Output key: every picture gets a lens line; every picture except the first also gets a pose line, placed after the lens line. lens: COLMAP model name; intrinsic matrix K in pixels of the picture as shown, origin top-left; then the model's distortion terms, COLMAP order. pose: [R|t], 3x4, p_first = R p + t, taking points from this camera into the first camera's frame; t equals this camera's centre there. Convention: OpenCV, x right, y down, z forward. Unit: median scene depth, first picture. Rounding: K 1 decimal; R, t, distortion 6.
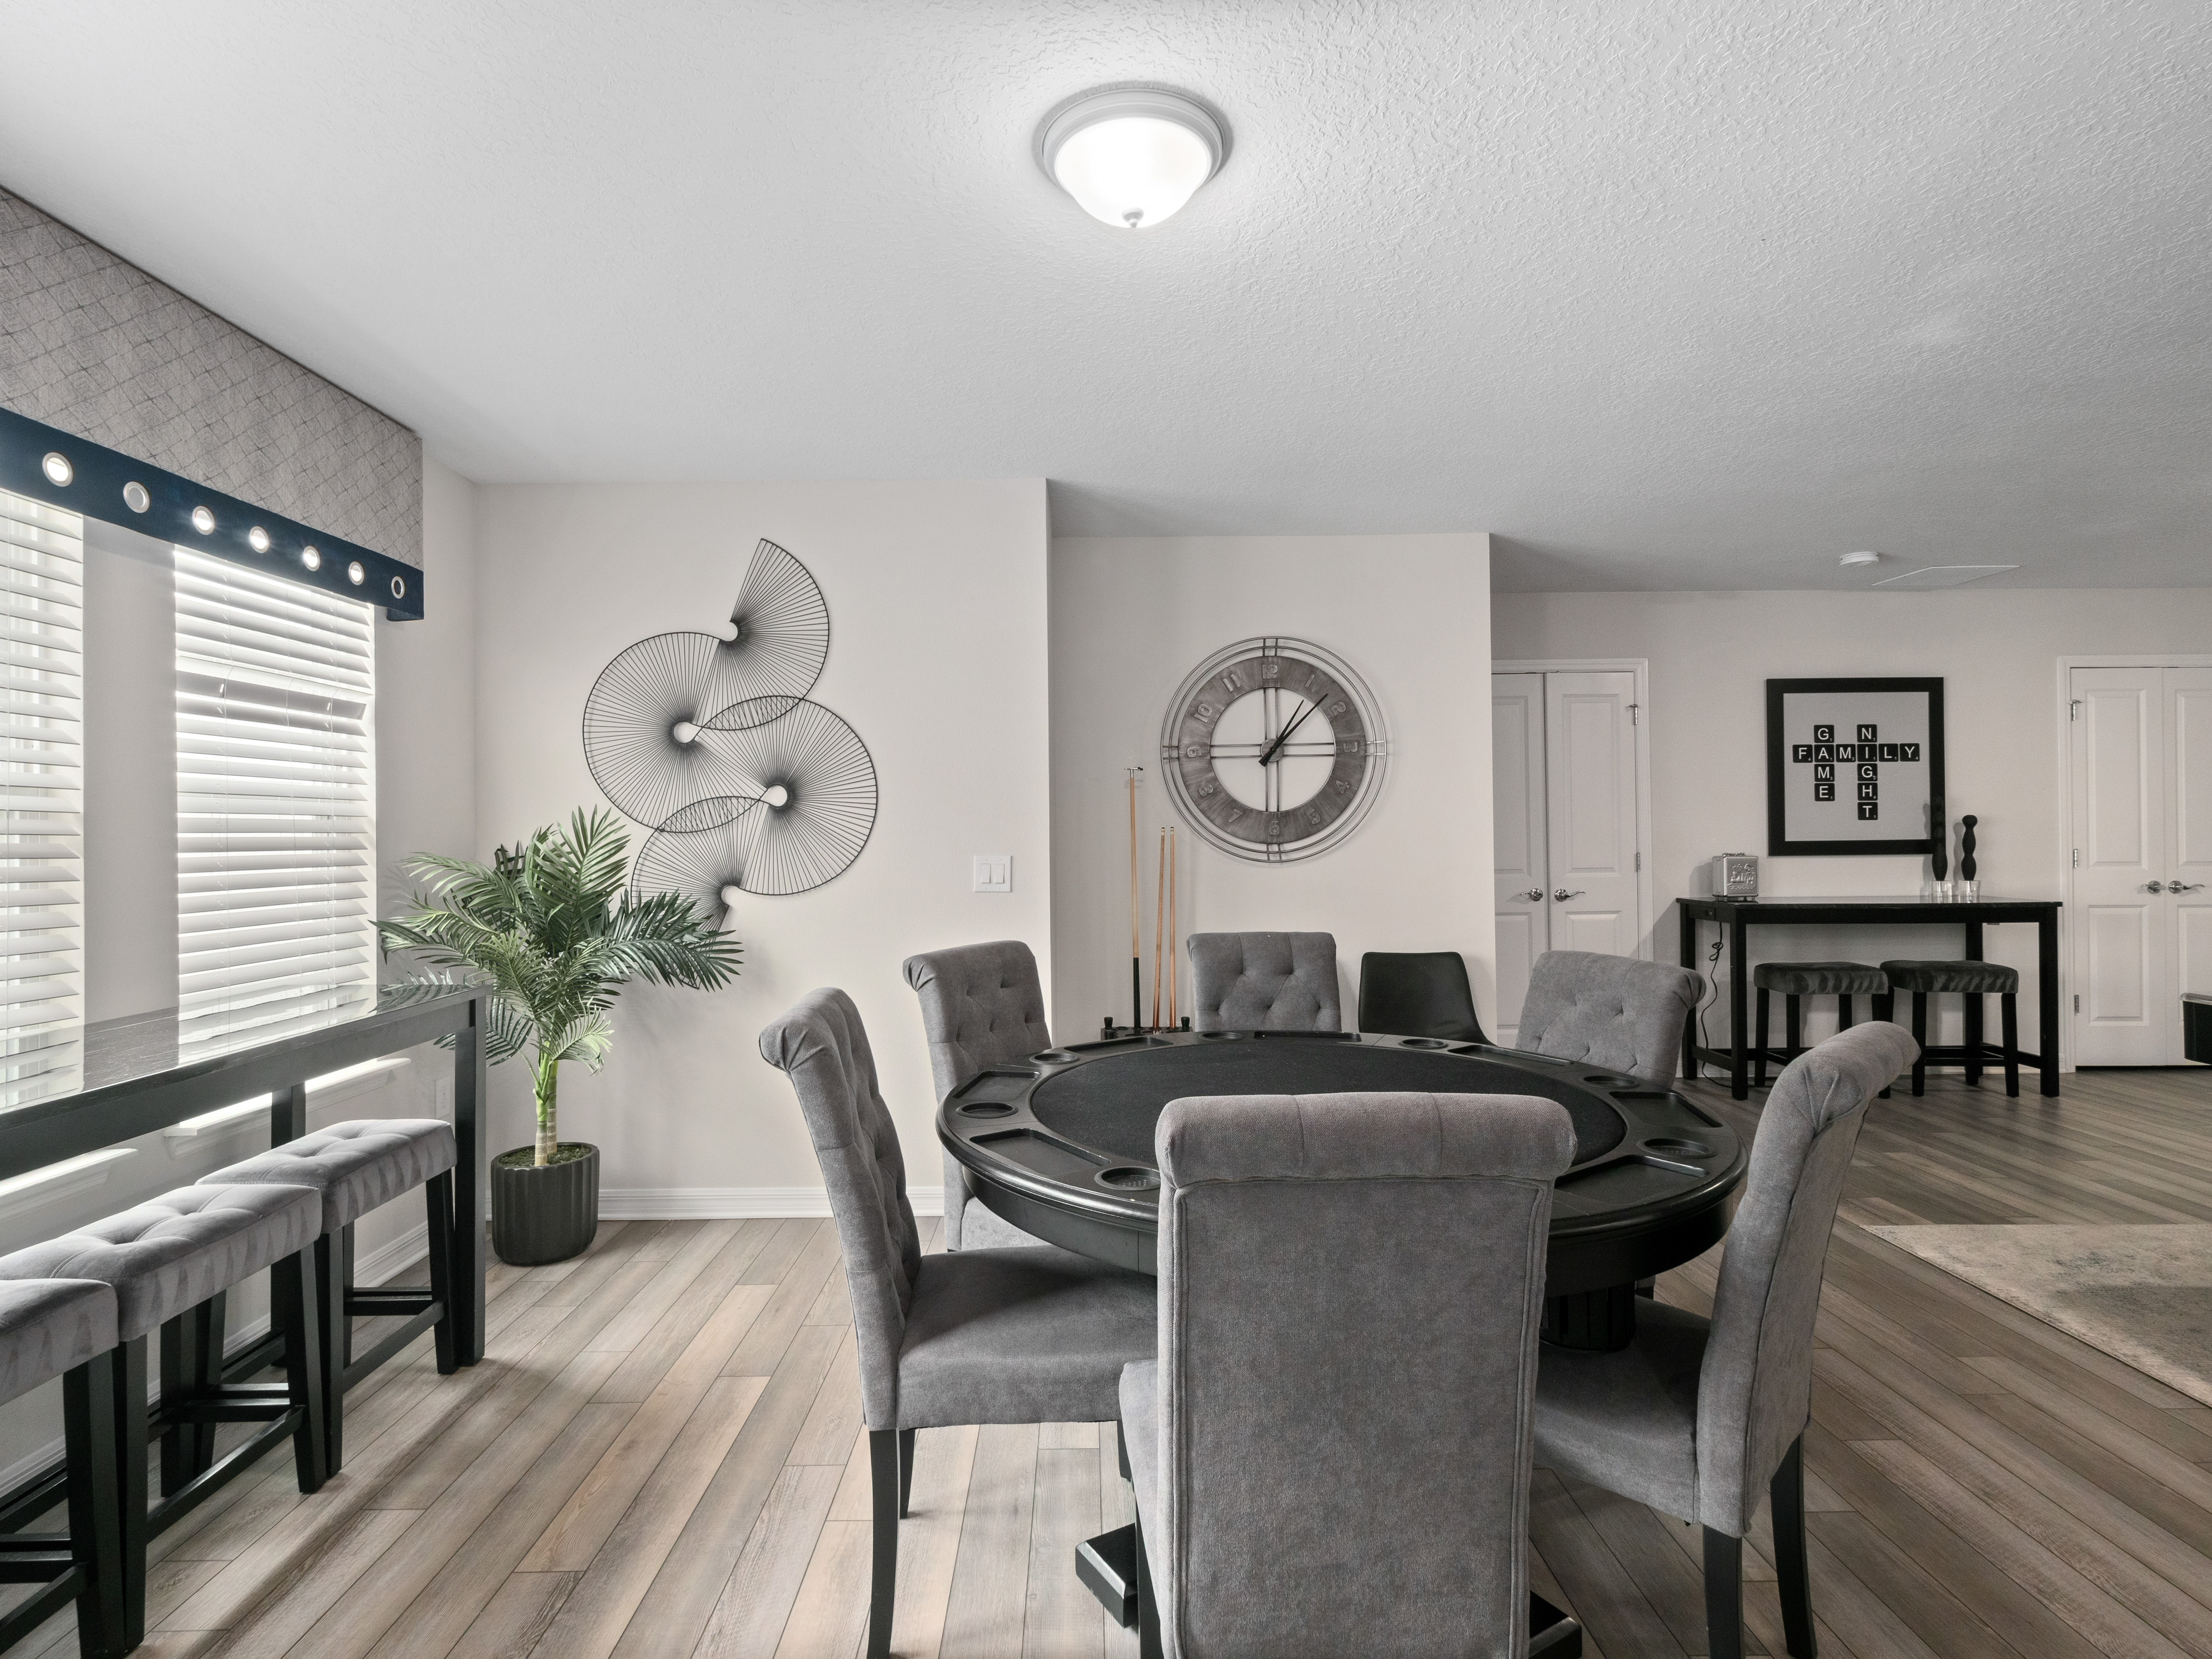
lens RADIAL K [[1060.4, 0, 1111.7], [0, 1060.4, 846.1], [0, 0, 1]] dist [-0.000608, -0.000856]
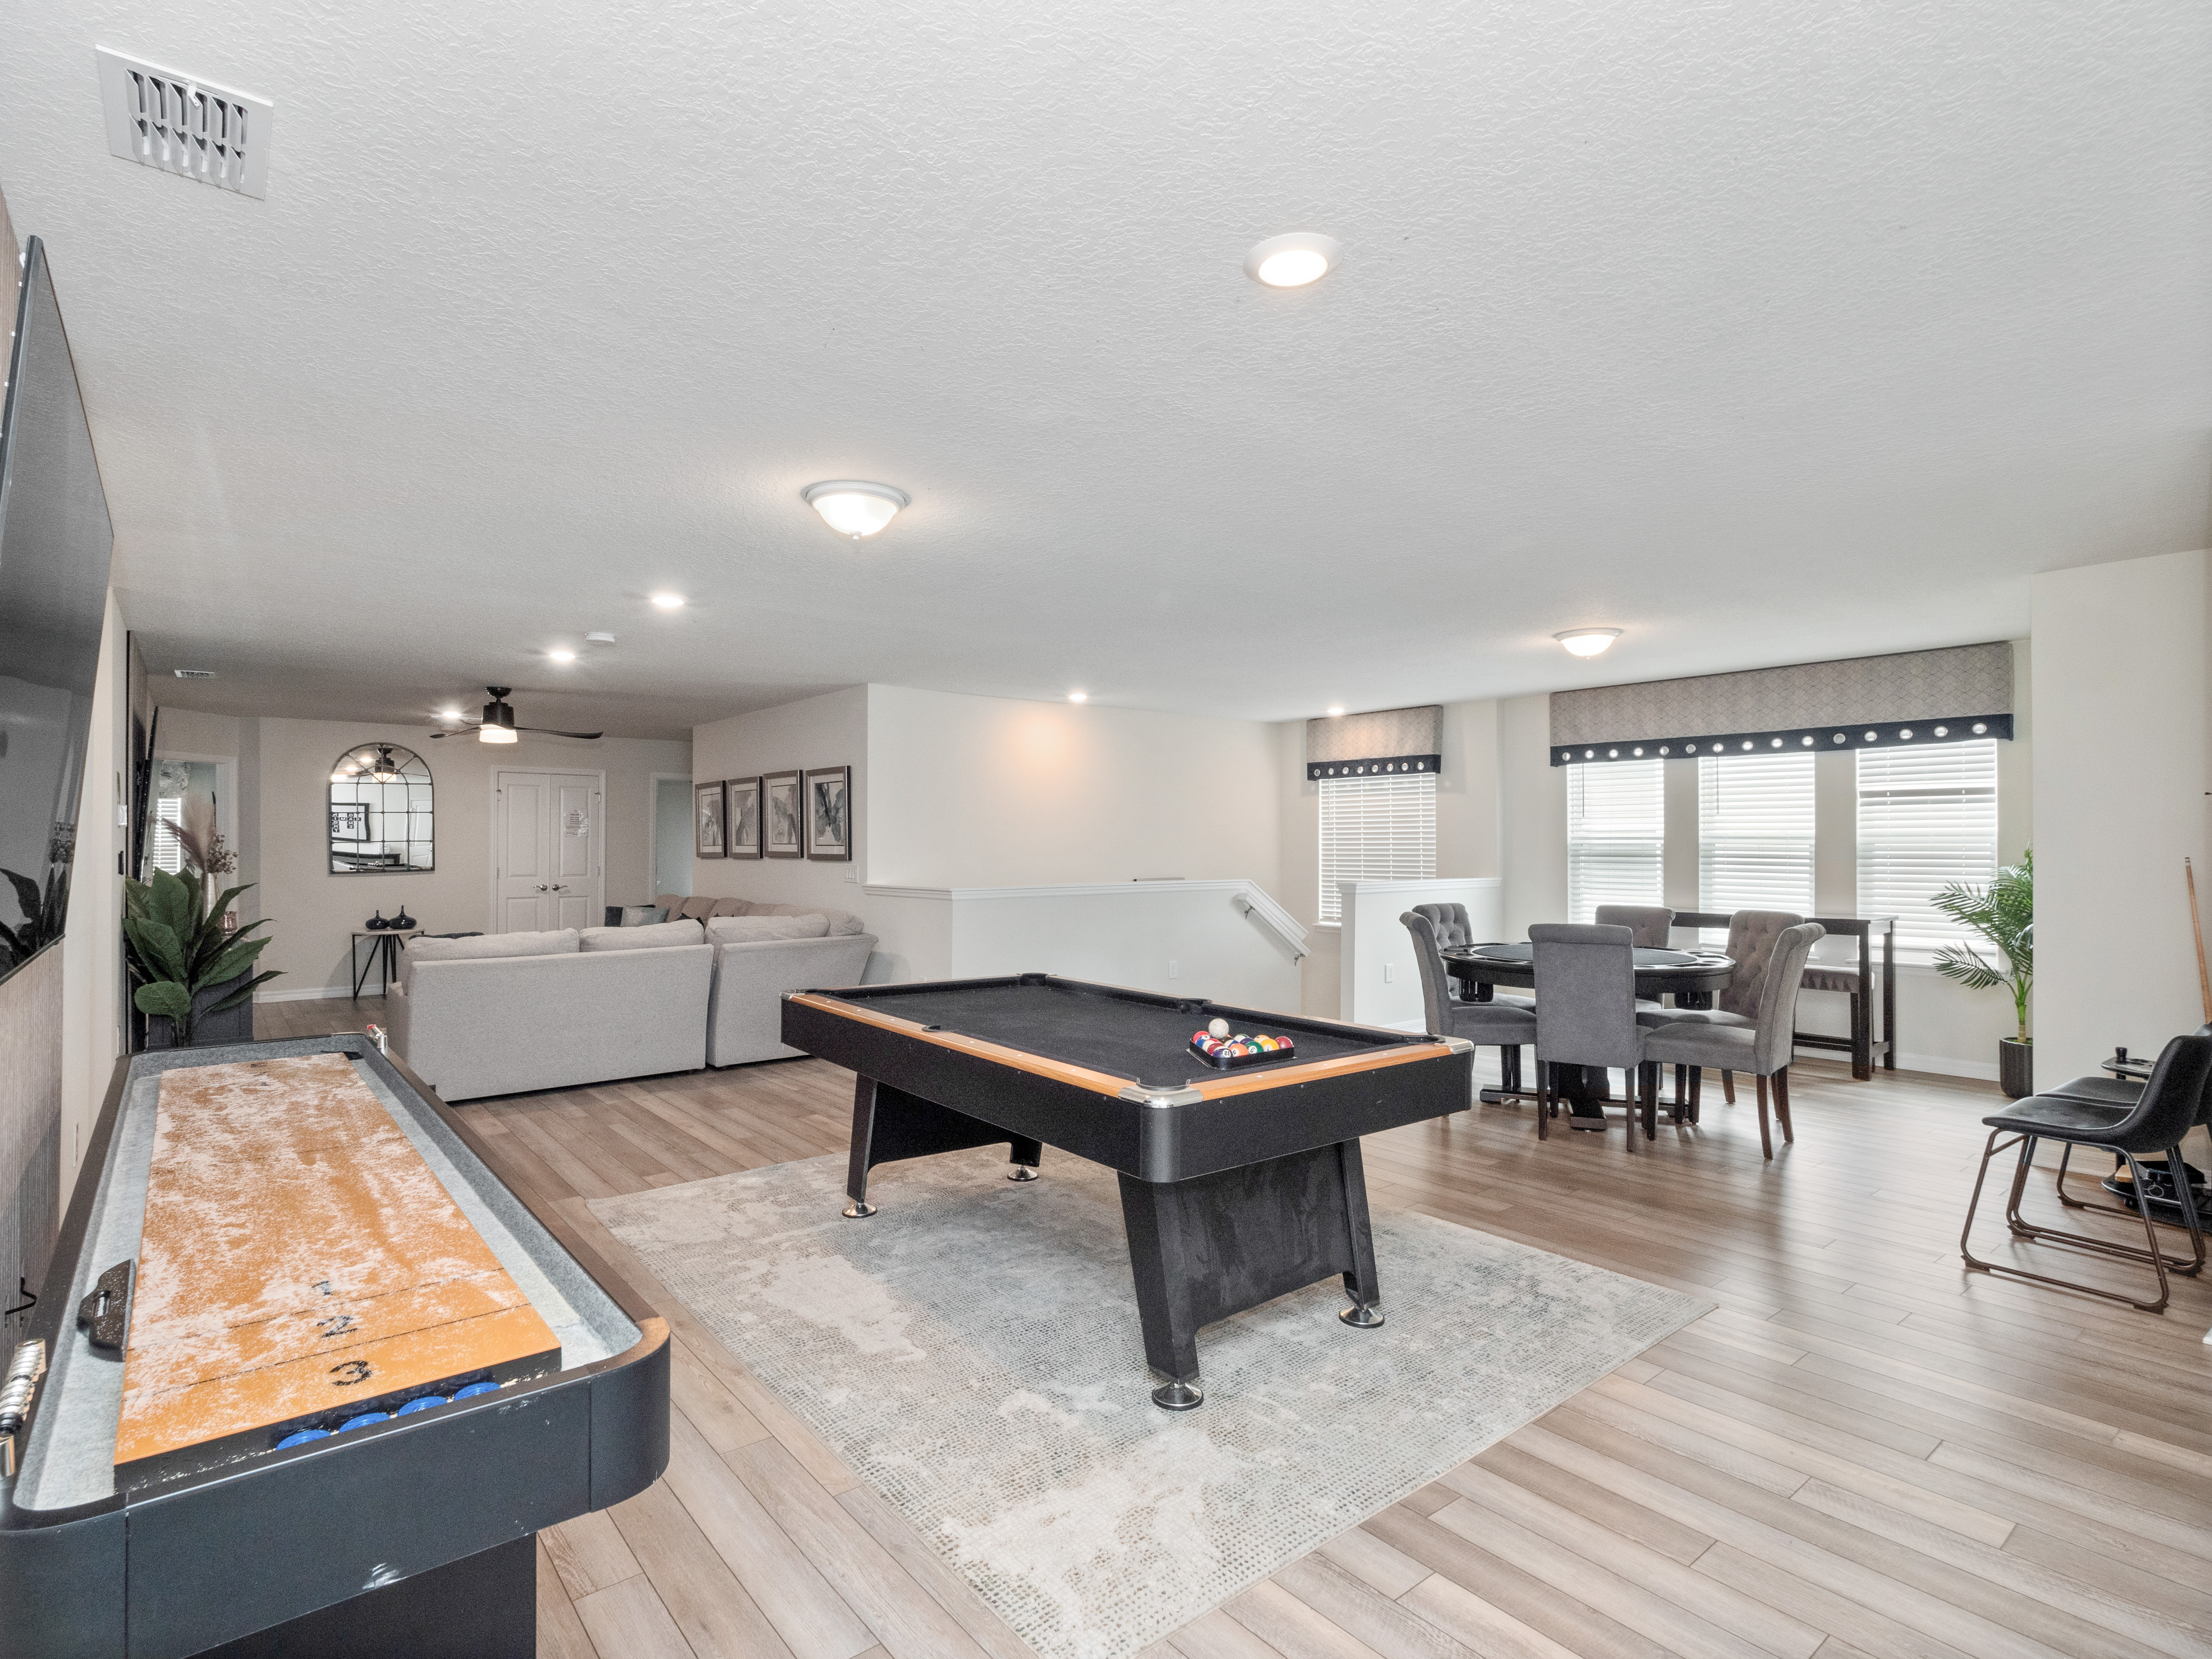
lens RADIAL K [[1090.6, 0, 1100.0], [0, 1090.6, 837.9], [0, 0, 1]] dist [-0.006082, -0.003574]
pose [[-0.793357, -0.007394, -0.608712, 2.524091], [-0.000674, 0.999936, -0.011269, -0.021373], [0.608756, -0.008530, -0.793311, 2.143746]]
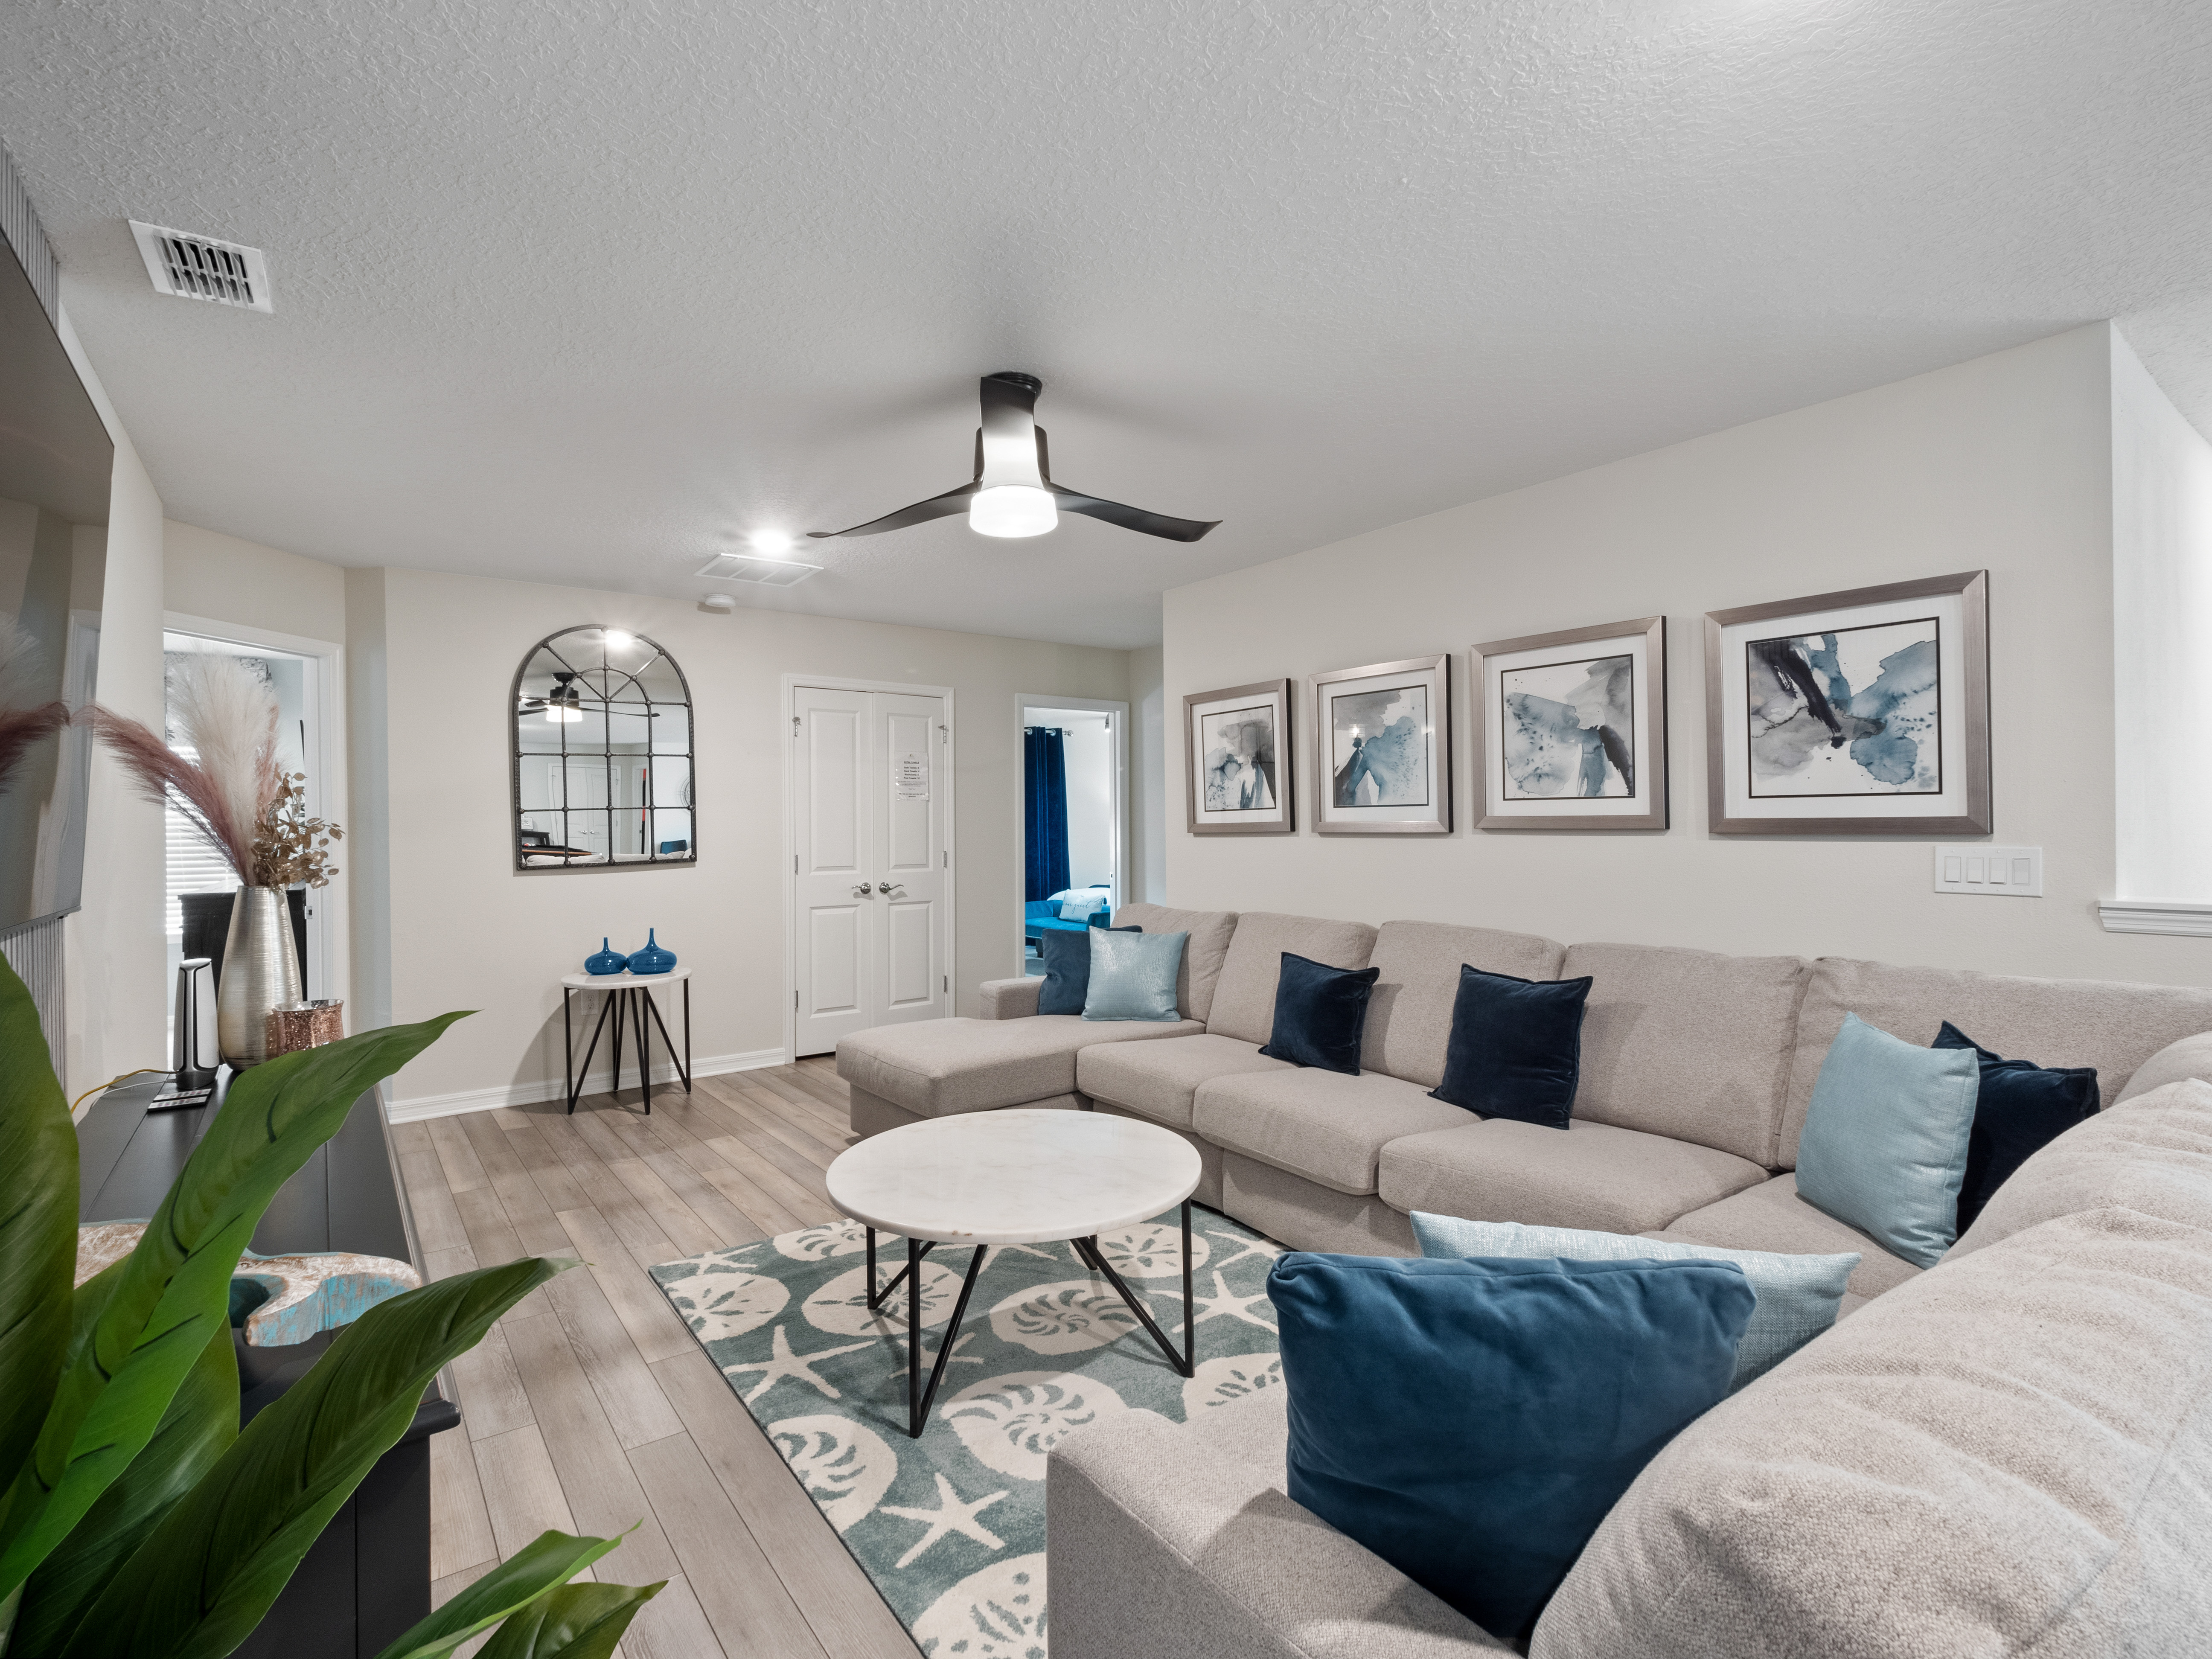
lens RADIAL K [[1060.4, 0, 1101.9], [0, 1060.4, 823.5], [0, 0, 1]] dist [-0.000608, -0.000856]
pose [[-0.811556, 0.006836, -0.584234, 2.630615], [0.011126, 0.999931, -0.003755, -0.001801], [0.584168, -0.009548, -0.811576, -0.720671]]
